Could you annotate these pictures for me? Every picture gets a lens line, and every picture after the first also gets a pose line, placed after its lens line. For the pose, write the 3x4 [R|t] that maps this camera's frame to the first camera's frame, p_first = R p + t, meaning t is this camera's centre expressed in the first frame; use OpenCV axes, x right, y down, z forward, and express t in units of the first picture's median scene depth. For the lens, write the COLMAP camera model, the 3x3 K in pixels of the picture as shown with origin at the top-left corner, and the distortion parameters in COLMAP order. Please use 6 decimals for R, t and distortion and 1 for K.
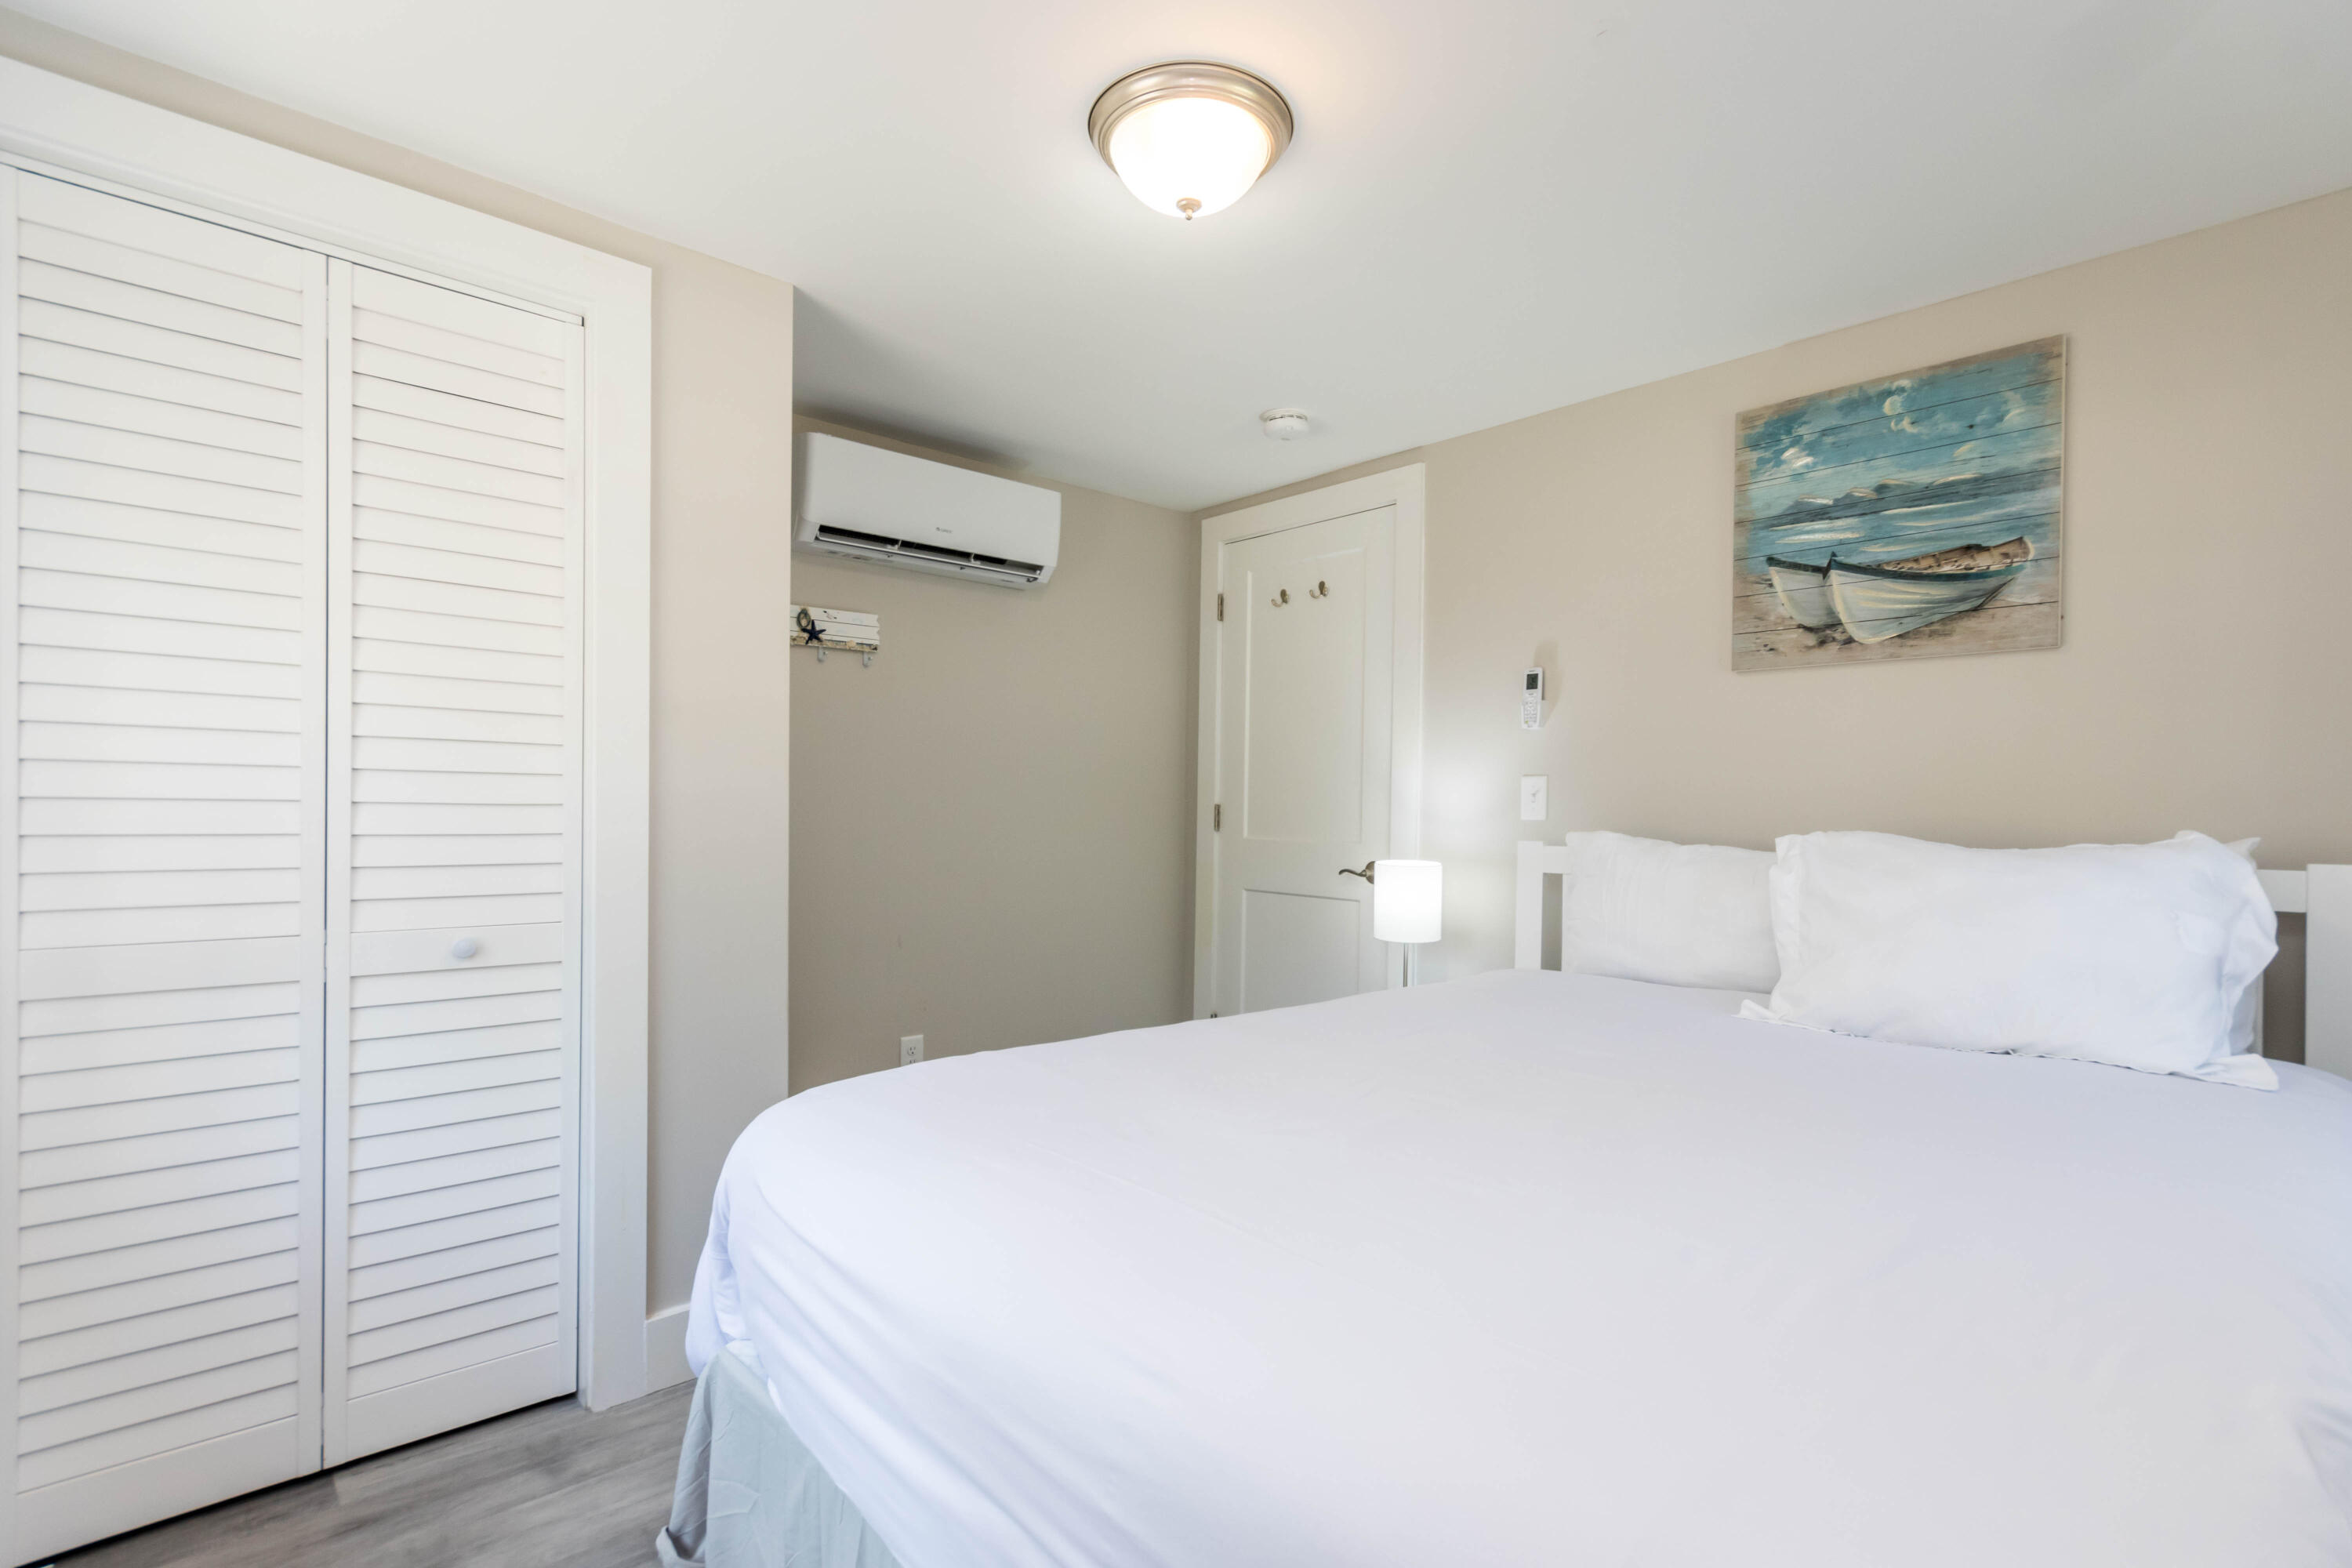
lens RADIAL K [[1098.2, 0, 1167.5], [0, 1098.2, 795.8], [0, 0, 1]] dist [0.000558, 0.000410]
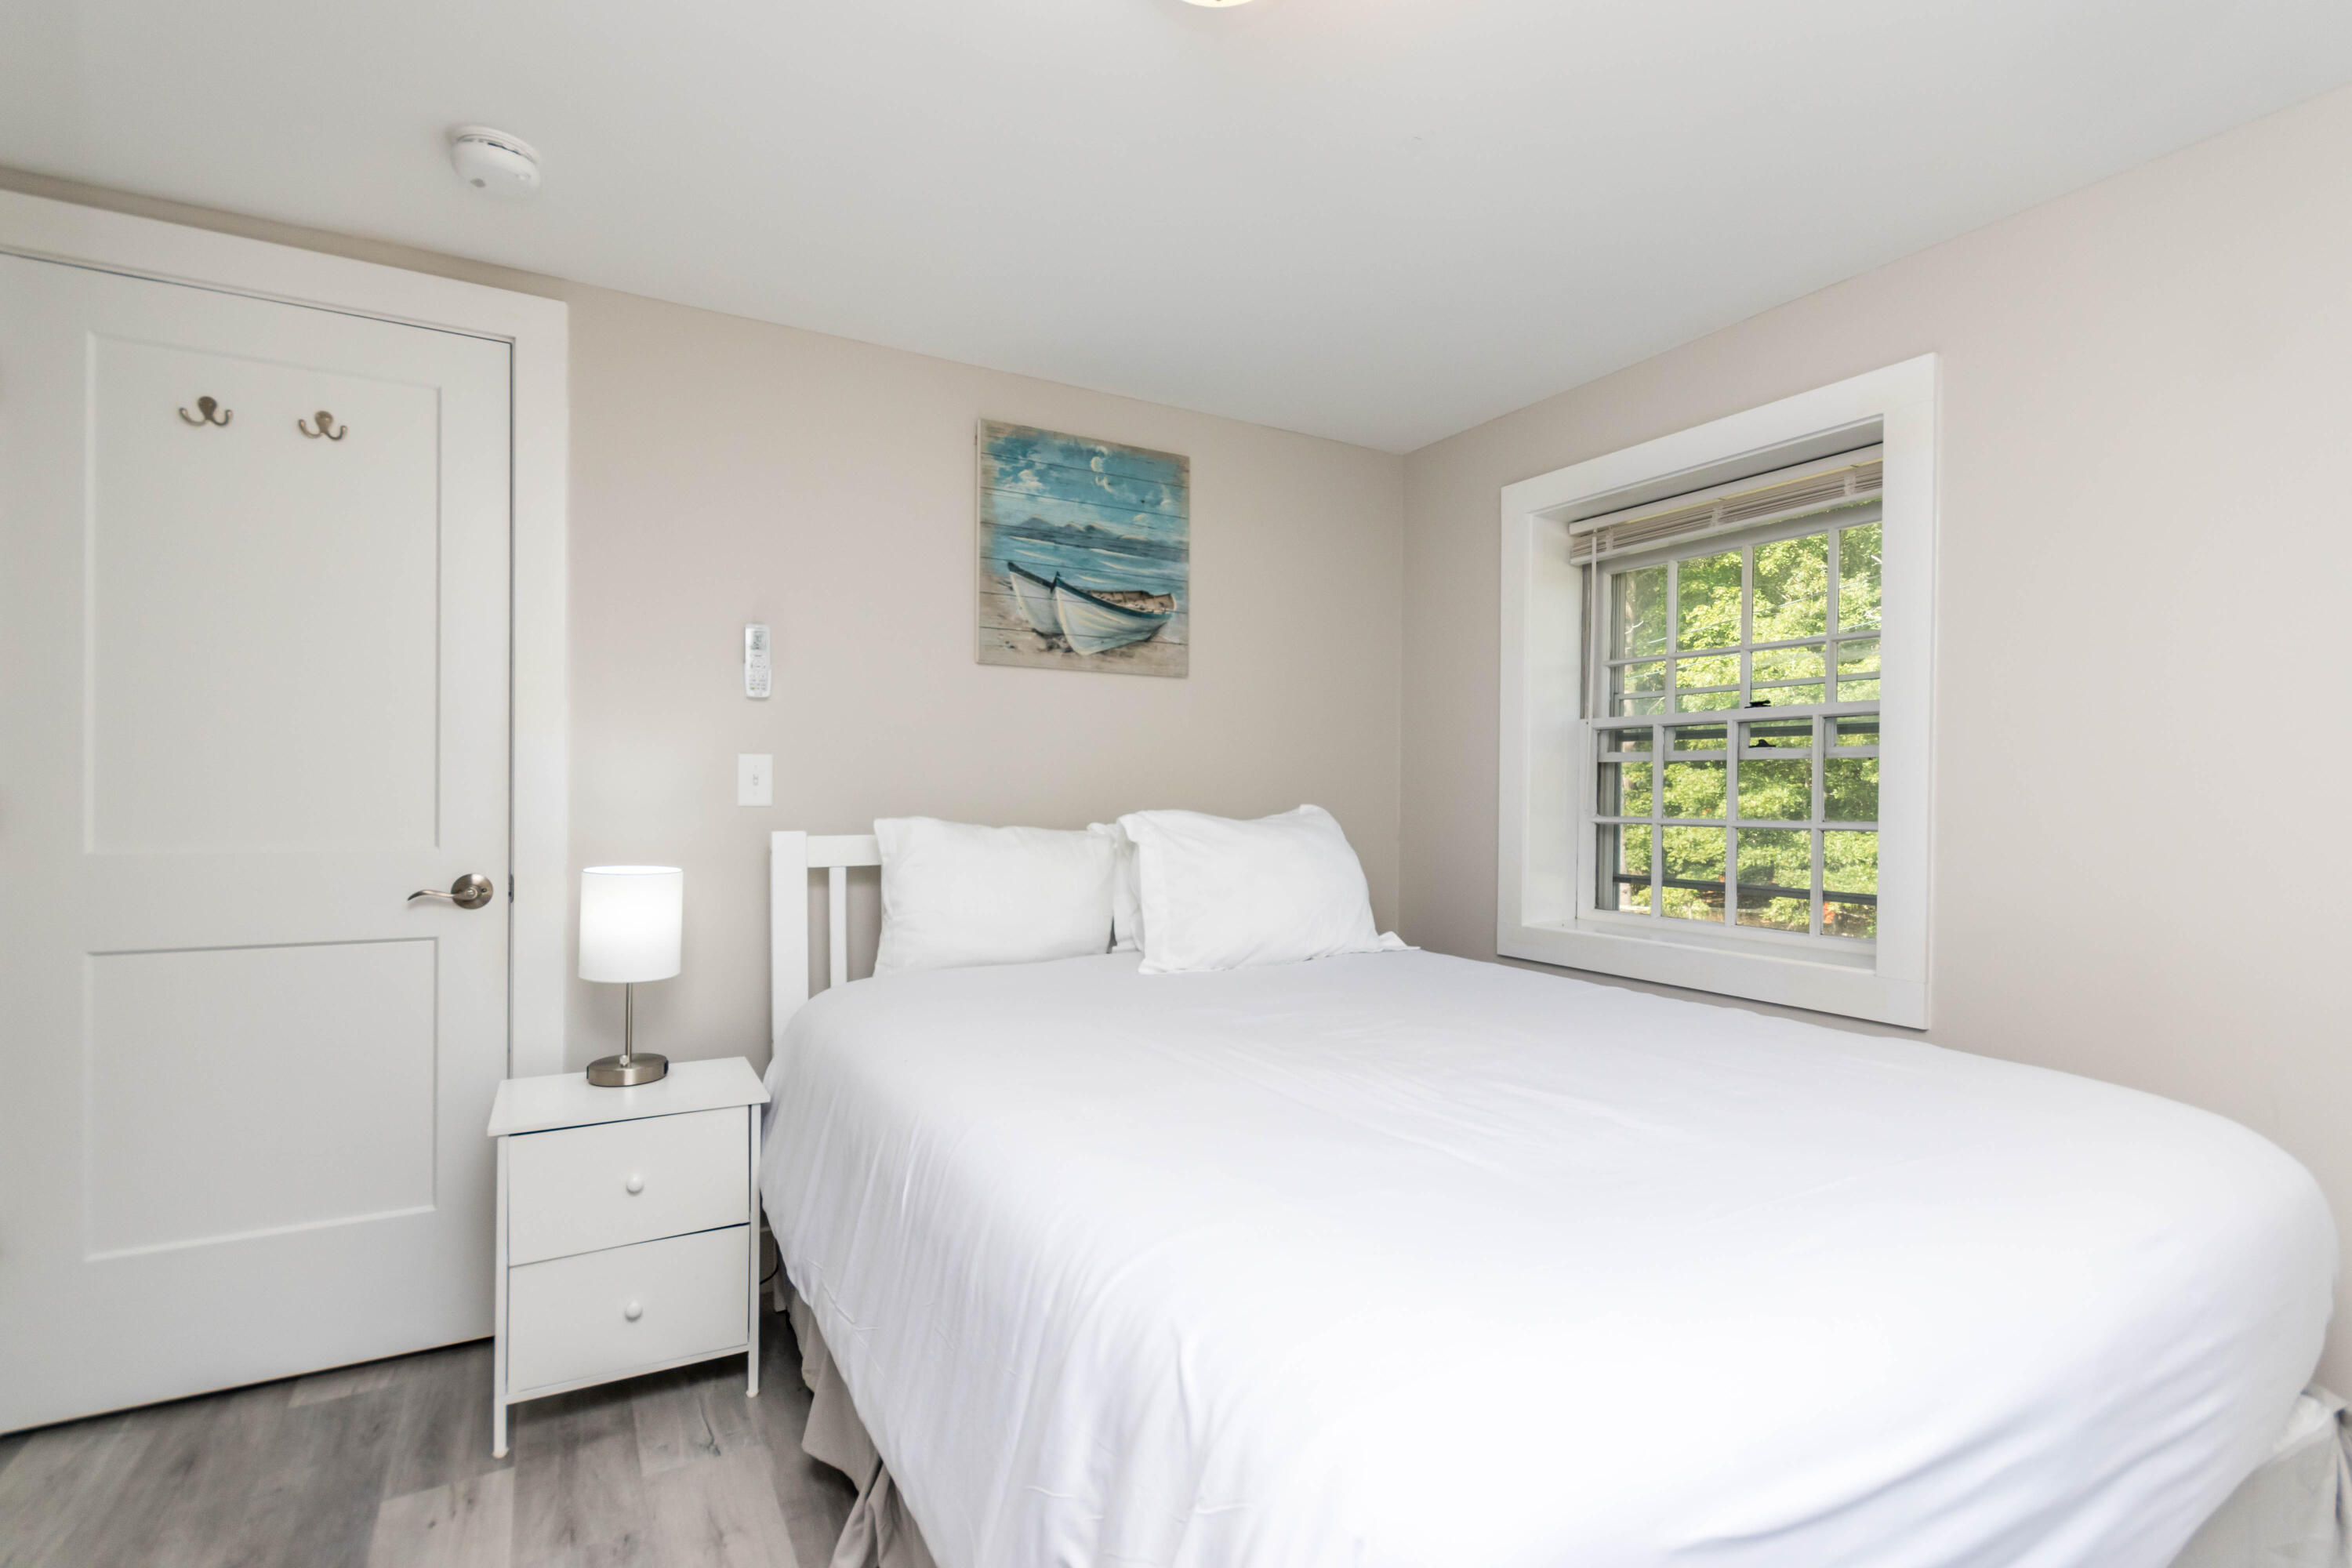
lens RADIAL K [[1098.2, 0, 1167.5], [0, 1098.2, 795.8], [0, 0, 1]] dist [0.000558, 0.000410]
pose [[0.209960, -0.004365, 0.977700, -0.513197], [-0.004509, 0.999975, 0.005432, 0.009526], [-0.977700, -0.005549, 0.209935, 0.640861]]
